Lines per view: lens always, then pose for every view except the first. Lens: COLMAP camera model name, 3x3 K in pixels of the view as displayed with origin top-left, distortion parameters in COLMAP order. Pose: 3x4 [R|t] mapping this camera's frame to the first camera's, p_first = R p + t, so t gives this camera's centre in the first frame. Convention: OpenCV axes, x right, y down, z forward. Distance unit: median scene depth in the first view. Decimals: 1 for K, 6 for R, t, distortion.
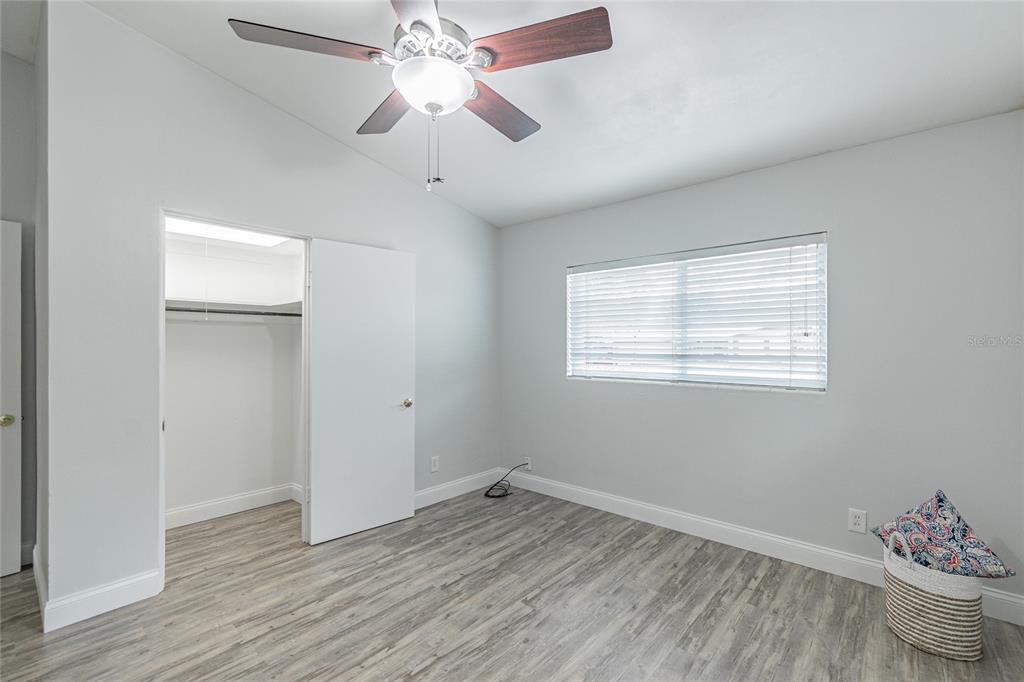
lens RADIAL K [[467.4, 0, 513.1], [0, 467.4, 344.9], [0, 0, 1]] dist [-0.000574, -0.000728]
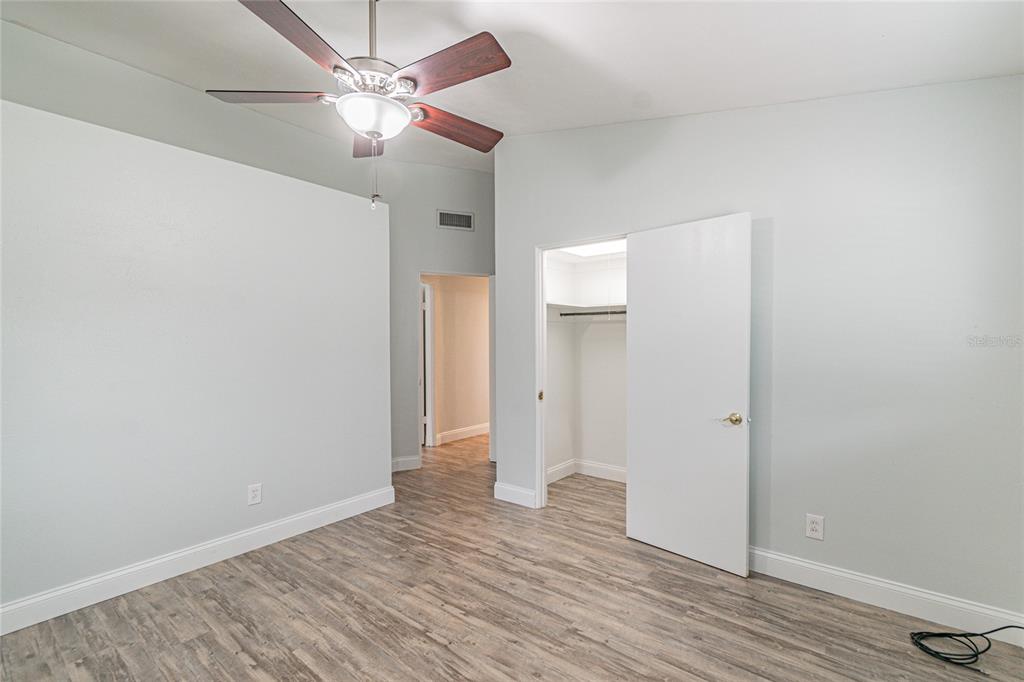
lens RADIAL K [[444.2, 0, 513.7], [0, 444.2, 337.2], [0, 0, 1]] dist [0.003451, 0.000600]
pose [[0.056098, -0.004089, -0.998417, 0.584206], [0.000302, 0.999992, -0.004079, -0.003284], [0.998425, -0.000072, 0.056099, 0.771235]]
